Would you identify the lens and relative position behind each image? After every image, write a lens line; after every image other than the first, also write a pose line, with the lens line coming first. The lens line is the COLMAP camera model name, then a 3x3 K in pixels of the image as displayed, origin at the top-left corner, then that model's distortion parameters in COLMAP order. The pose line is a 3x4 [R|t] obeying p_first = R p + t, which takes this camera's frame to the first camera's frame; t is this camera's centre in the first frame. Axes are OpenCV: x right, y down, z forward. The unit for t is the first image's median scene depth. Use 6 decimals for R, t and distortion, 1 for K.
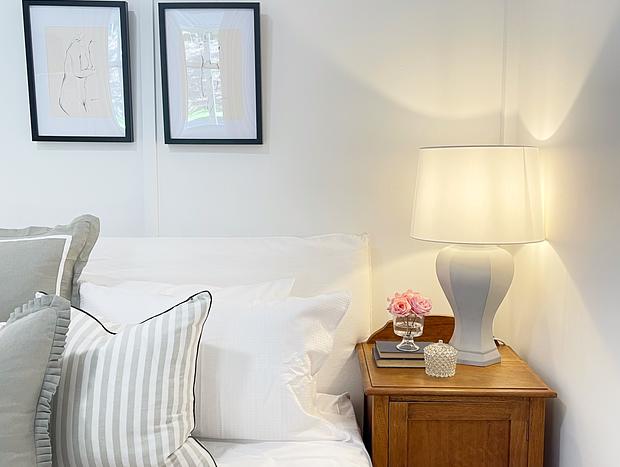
lens RADIAL K [[706.2, 0, 303.6], [0, 706.2, 214.7], [0, 0, 1]] dist [0.041678, 0.000000]
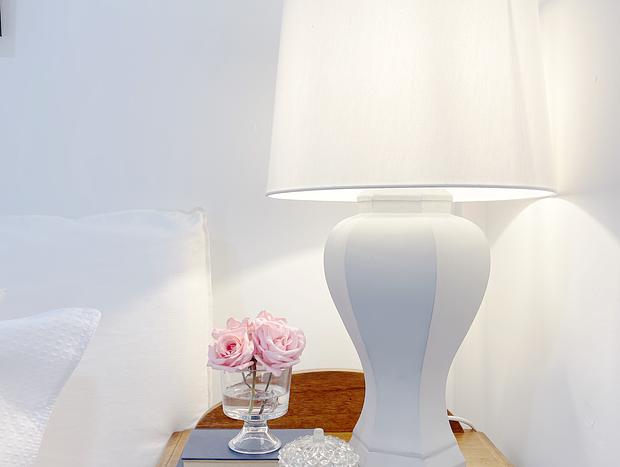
lens RADIAL K [[706.2, 0, 308.8], [0, 706.2, 230.2], [0, 0, 1]] dist [0.041678, 0.000000]
pose [[0.999486, -0.005430, 0.031599, 0.181960], [0.007620, 0.997547, -0.069587, 0.094201], [-0.031144, 0.069792, 0.997075, 0.601931]]
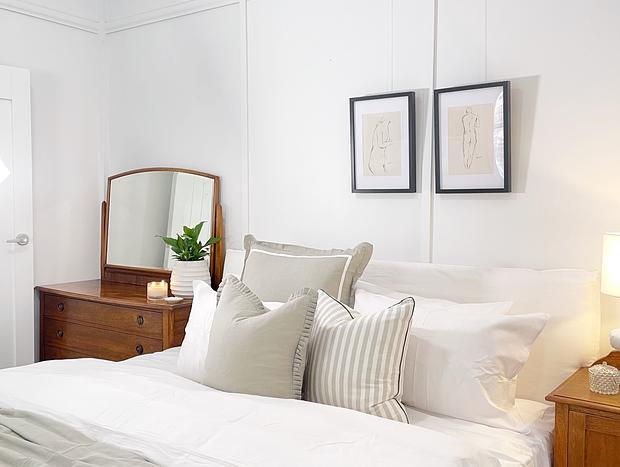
lens RADIAL K [[661.2, 0, 312.9], [0, 661.2, 230.2], [0, 0, 1]] dist [0.063499, 0.000000]
pose [[0.806108, 0.027644, -0.591123, 0.422627], [-0.056248, 0.997965, -0.030036, 0.022456], [0.589089, 0.057462, 0.806022, -0.162210]]
